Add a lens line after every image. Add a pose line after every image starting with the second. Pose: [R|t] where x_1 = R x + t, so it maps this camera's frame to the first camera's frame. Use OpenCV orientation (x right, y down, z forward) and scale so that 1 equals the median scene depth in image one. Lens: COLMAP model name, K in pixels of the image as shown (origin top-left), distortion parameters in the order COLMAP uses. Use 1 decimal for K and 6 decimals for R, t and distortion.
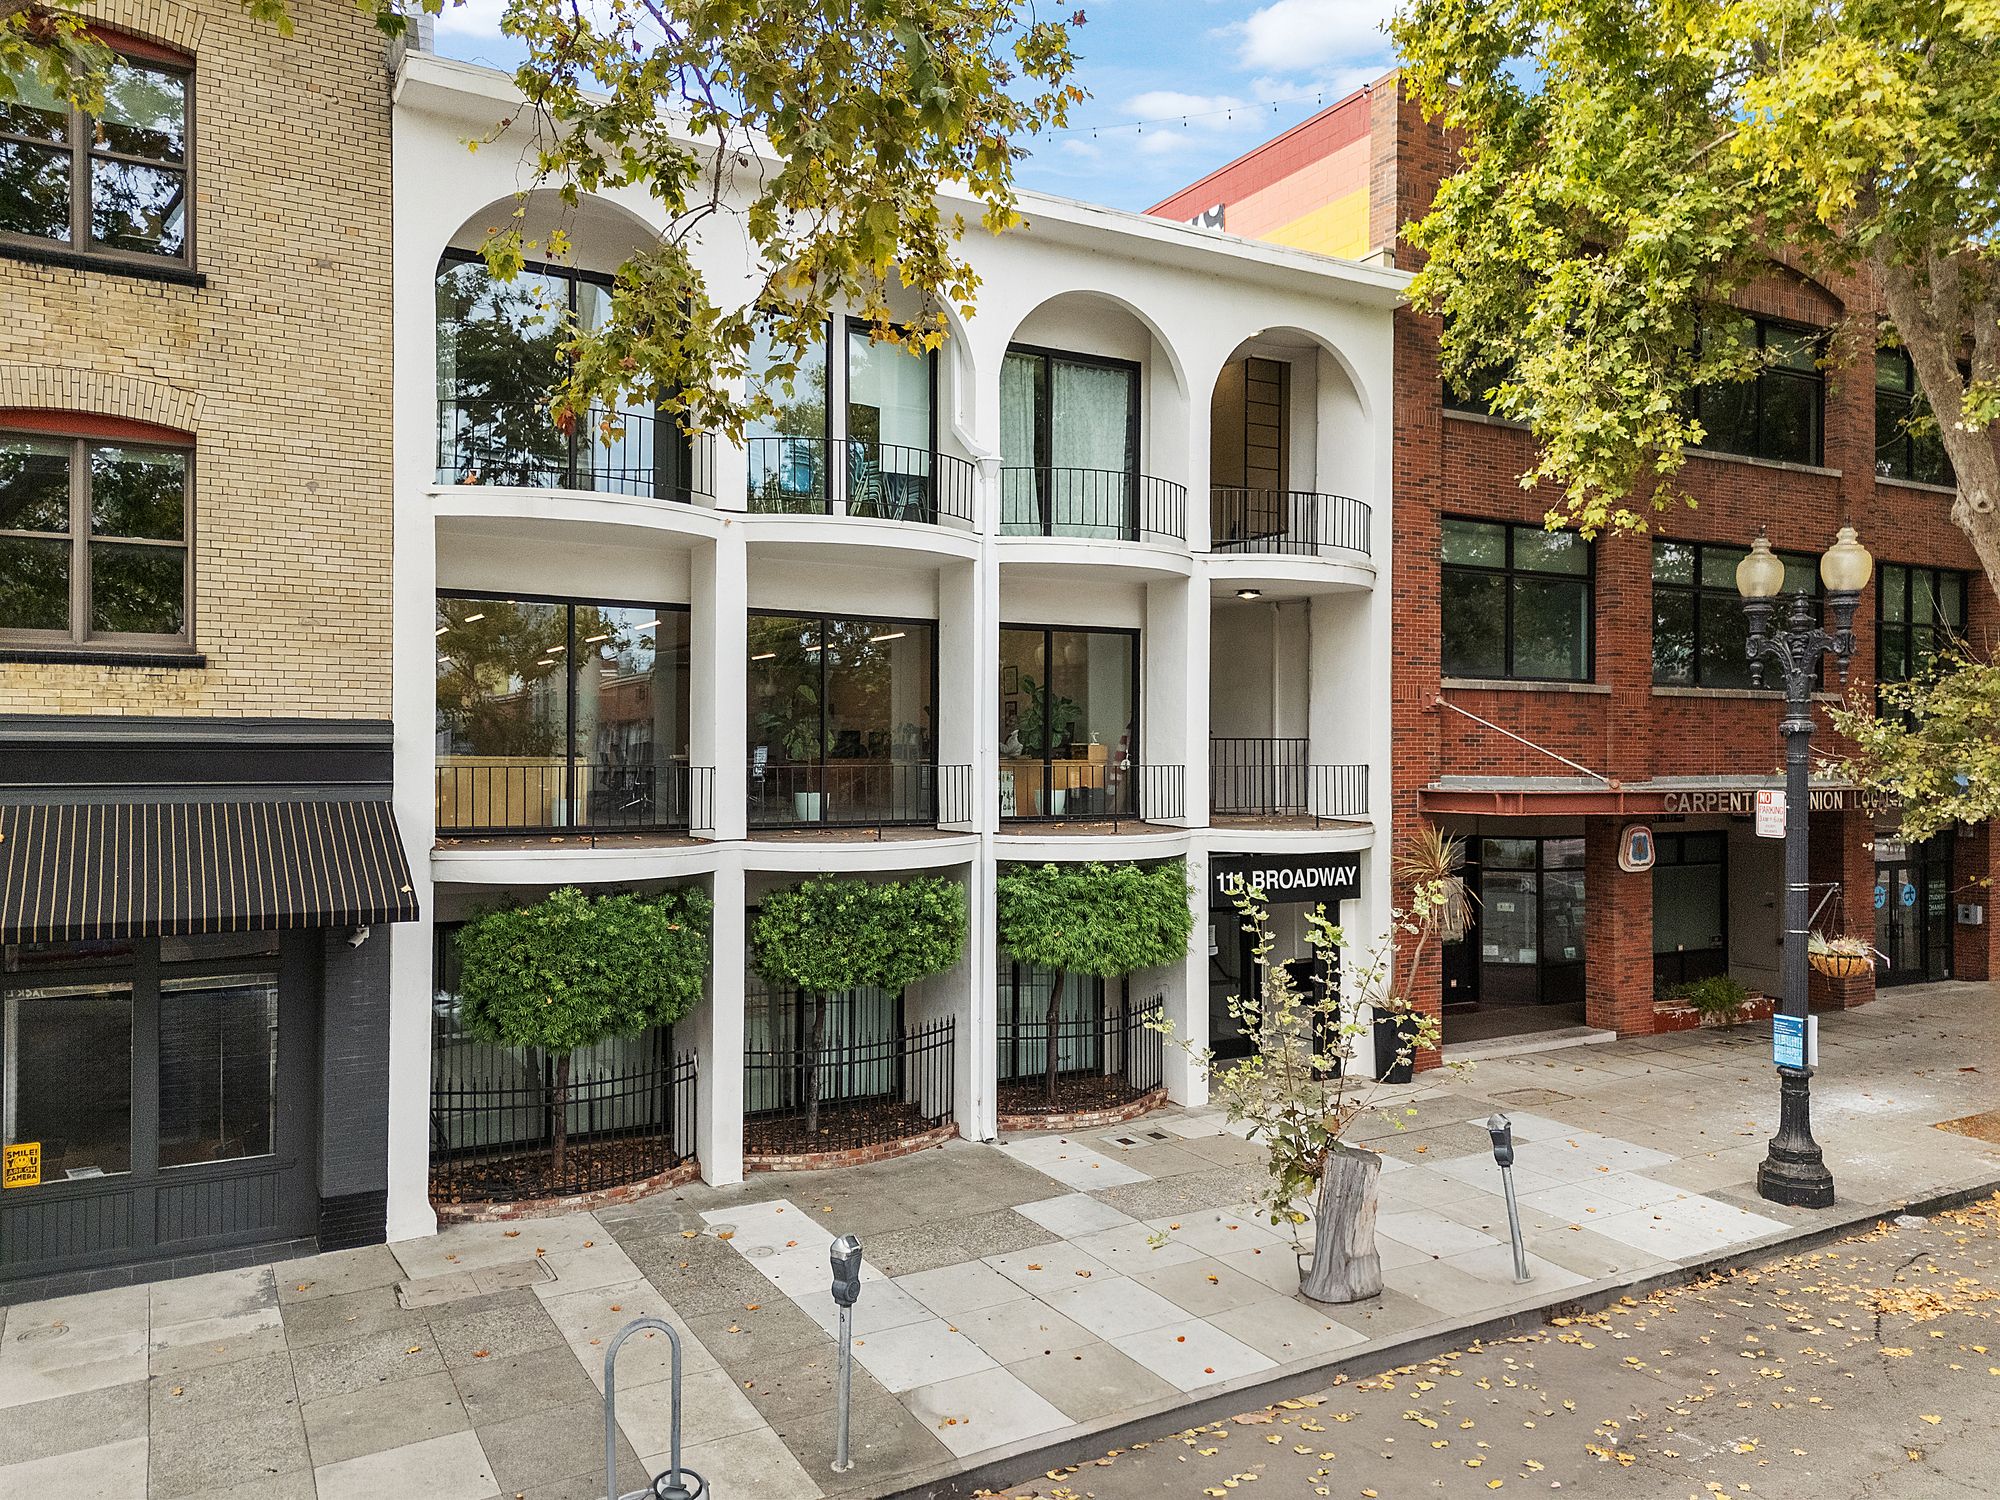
lens RADIAL K [[1431.7, 0, 992.1], [0, 1431.7, 750.3], [0, 0, 1]] dist [0.031354, -0.004806]
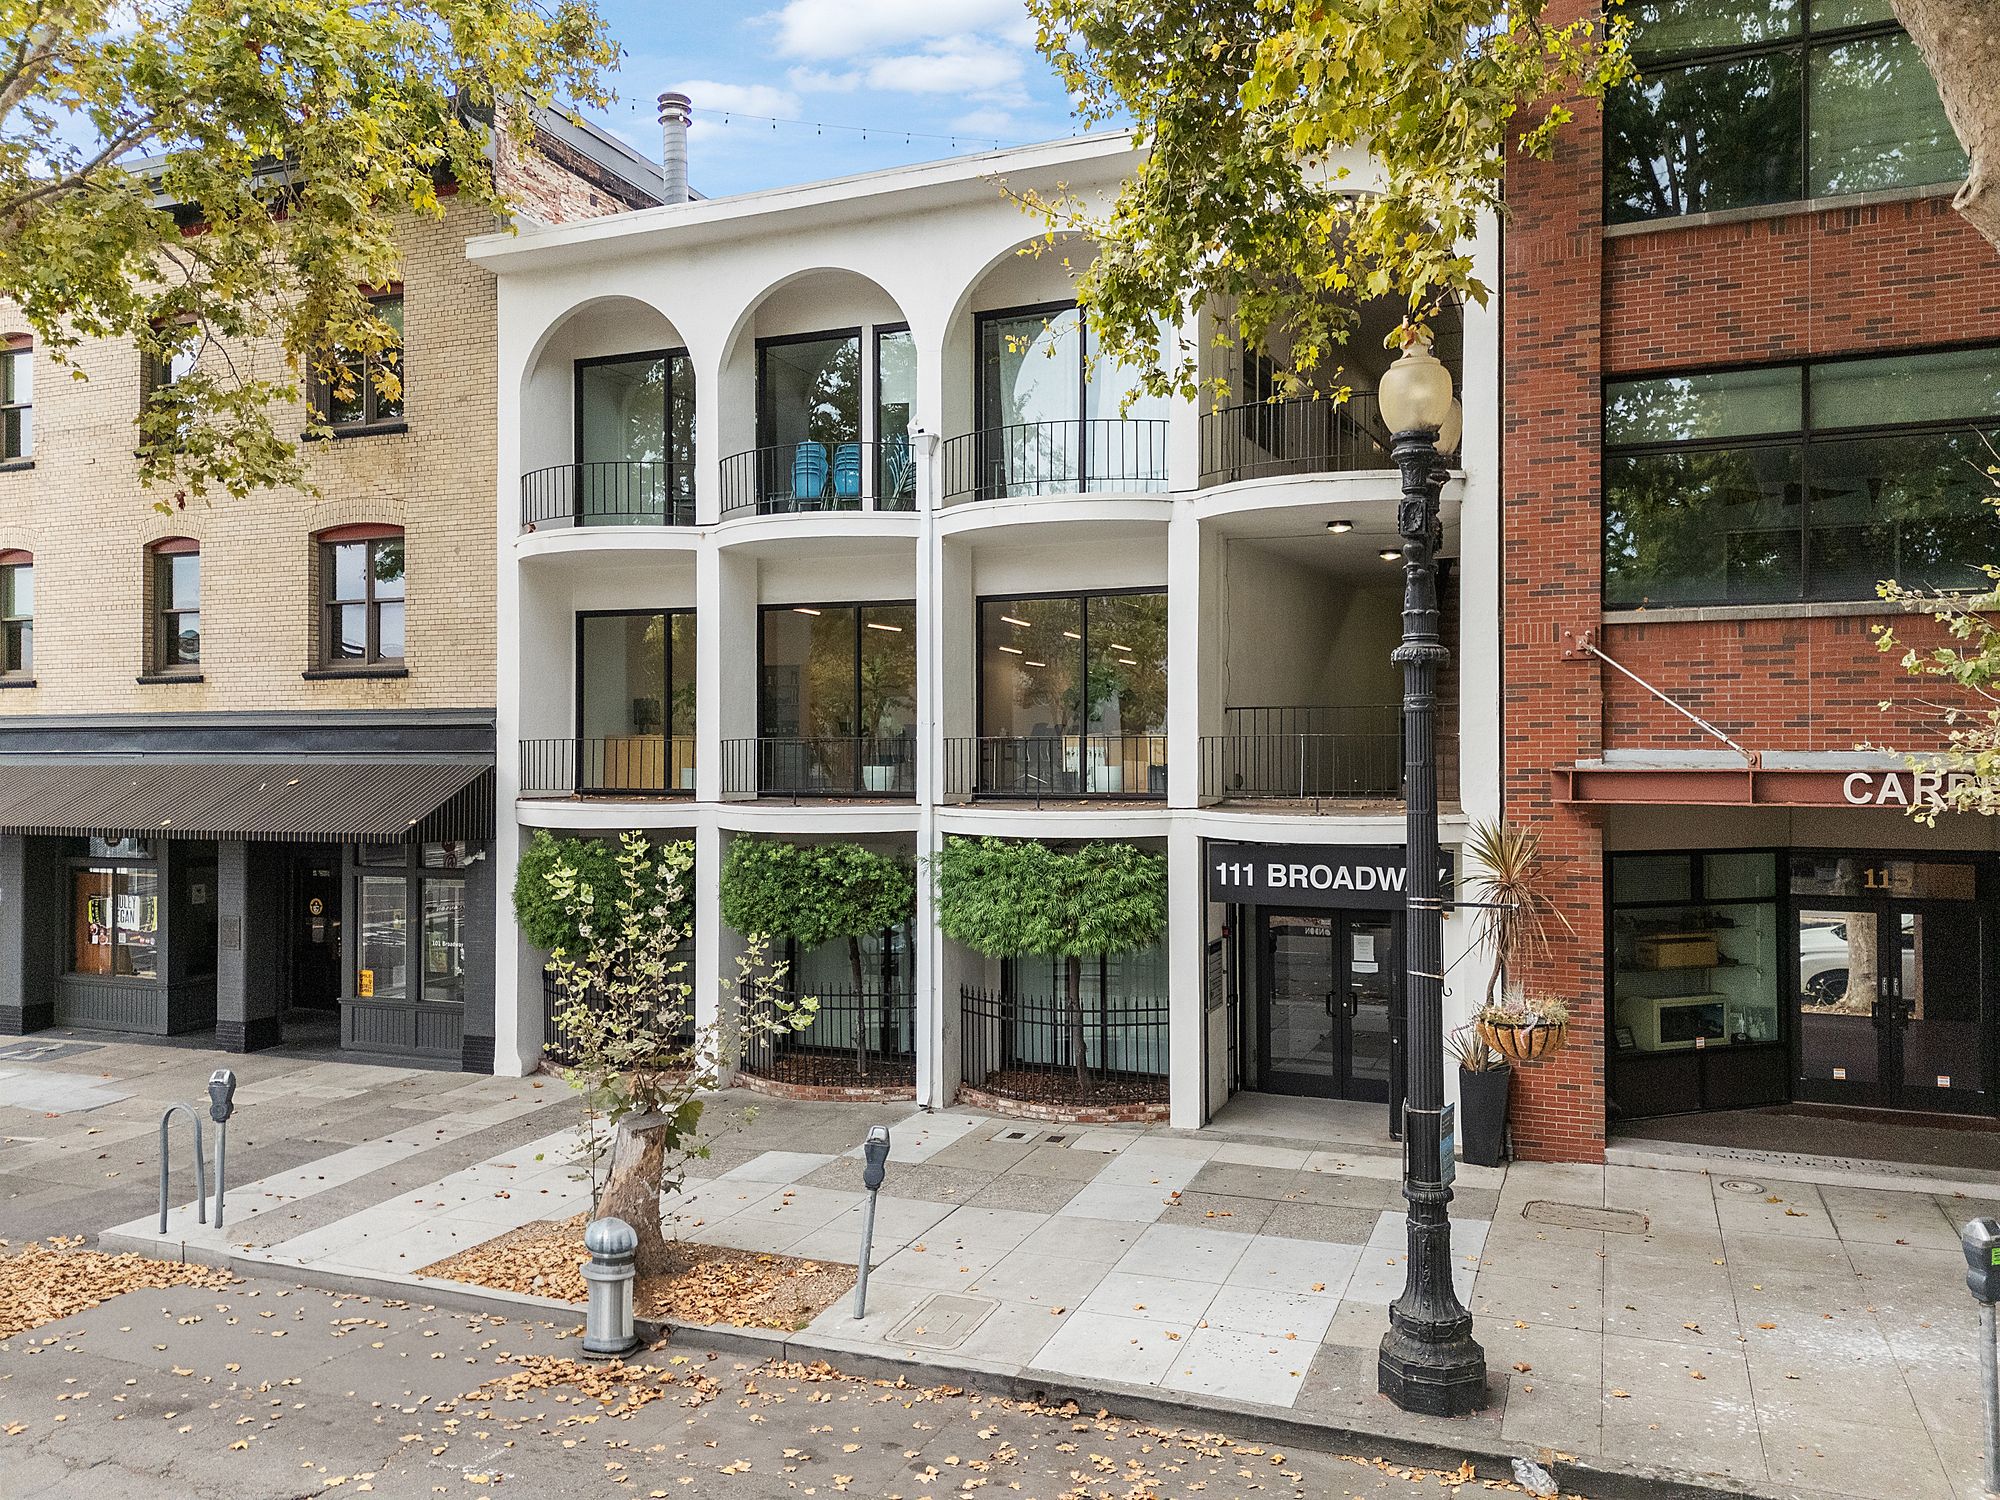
lens RADIAL K [[1431.7, 0, 994.6], [0, 1431.7, 746.9], [0, 0, 1]] dist [0.031354, -0.004806]
pose [[0.635271, -0.008471, -0.772243, 0.827162], [0.004474, 0.999963, -0.007288, 0.025242], [0.772276, 0.001175, 0.635286, 0.399897]]
